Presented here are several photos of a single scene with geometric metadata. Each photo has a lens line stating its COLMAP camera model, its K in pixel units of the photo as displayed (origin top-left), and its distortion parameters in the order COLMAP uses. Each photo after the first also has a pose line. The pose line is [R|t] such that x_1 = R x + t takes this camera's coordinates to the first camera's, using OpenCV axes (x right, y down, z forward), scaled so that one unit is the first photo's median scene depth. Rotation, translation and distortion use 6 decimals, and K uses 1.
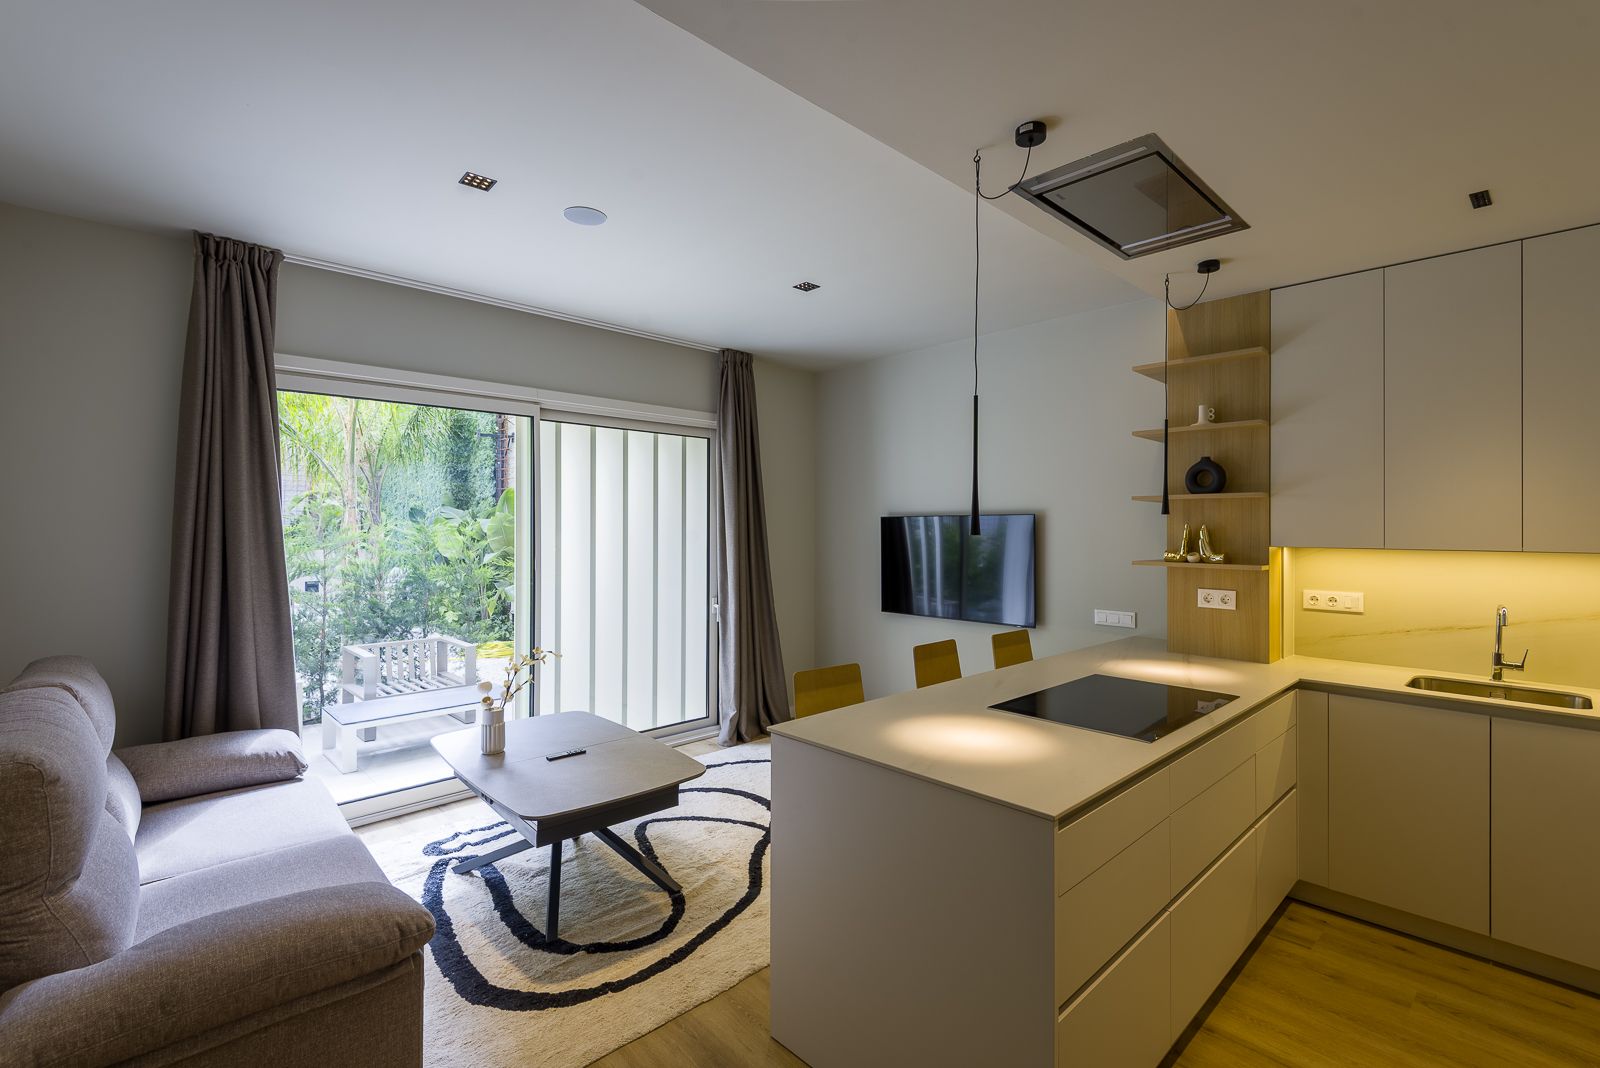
lens RADIAL K [[728.6, 0, 775.3], [0, 728.6, 529.2], [0, 0, 1]] dist [0.017877, -0.008410]
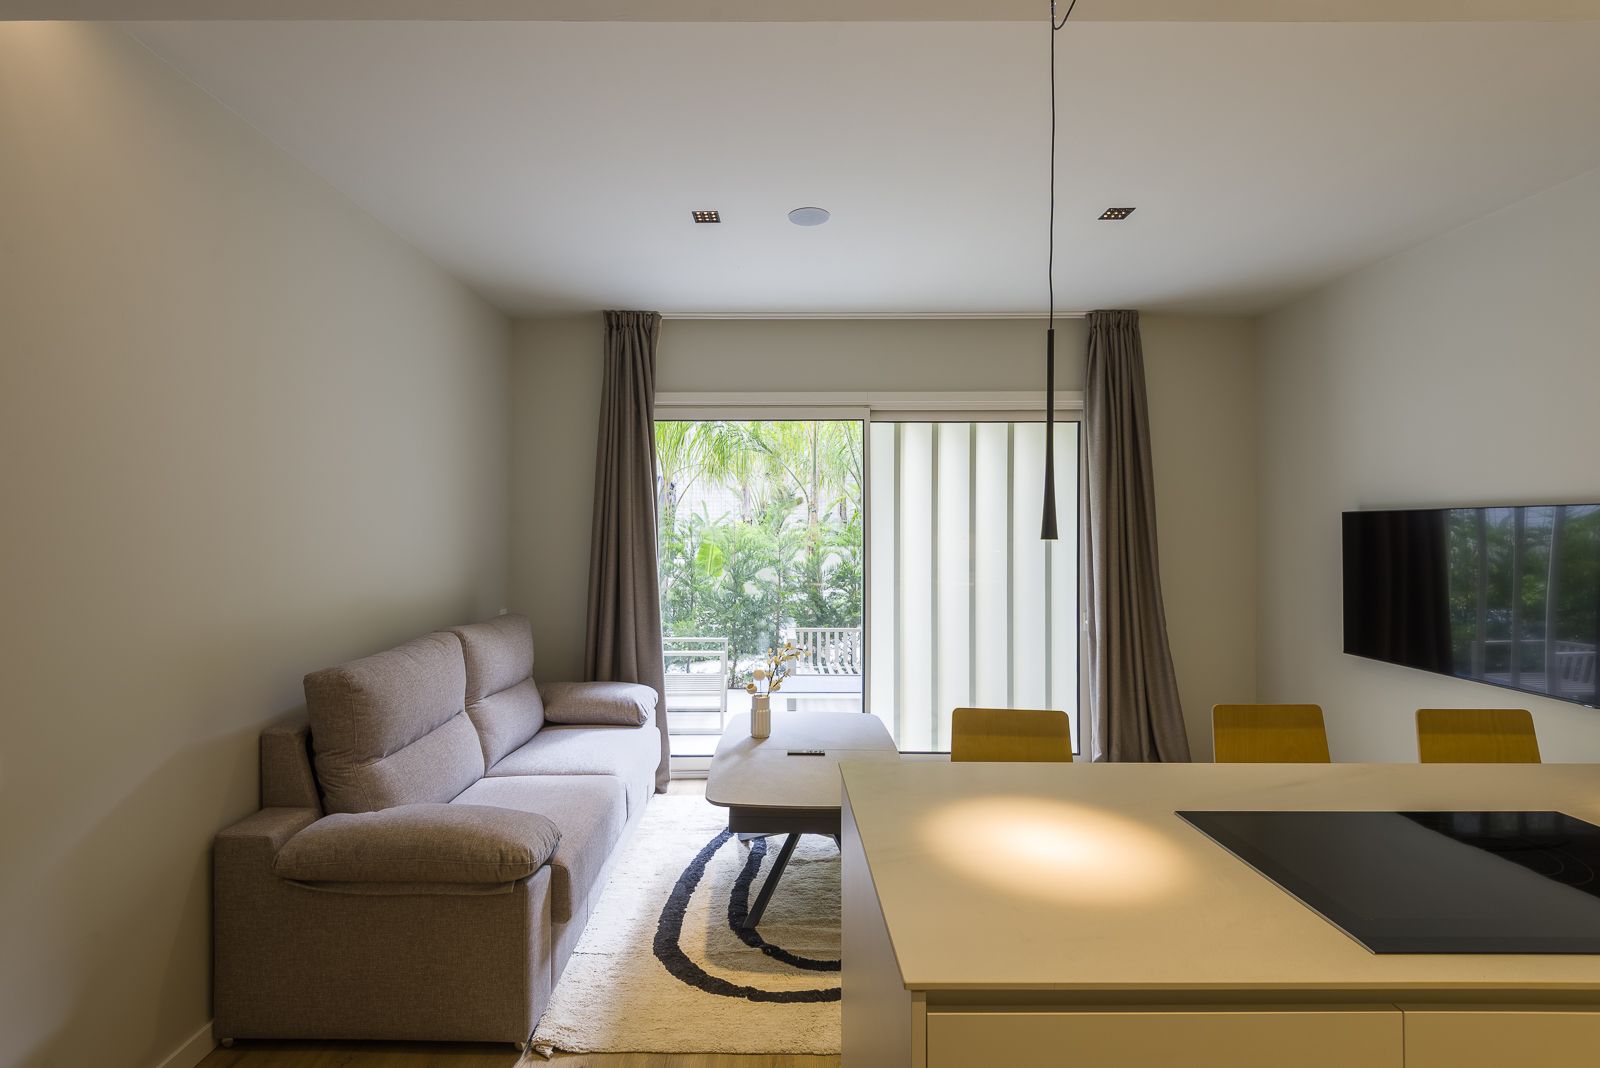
lens RADIAL K [[728.6, 0, 792.9], [0, 728.6, 525.2], [0, 0, 1]] dist [0.017877, -0.008410]
pose [[0.730939, -0.004225, -0.682429, 0.383626], [0.000708, 0.999985, -0.005433, -0.000509], [0.682442, 0.003488, 0.730931, 0.244354]]
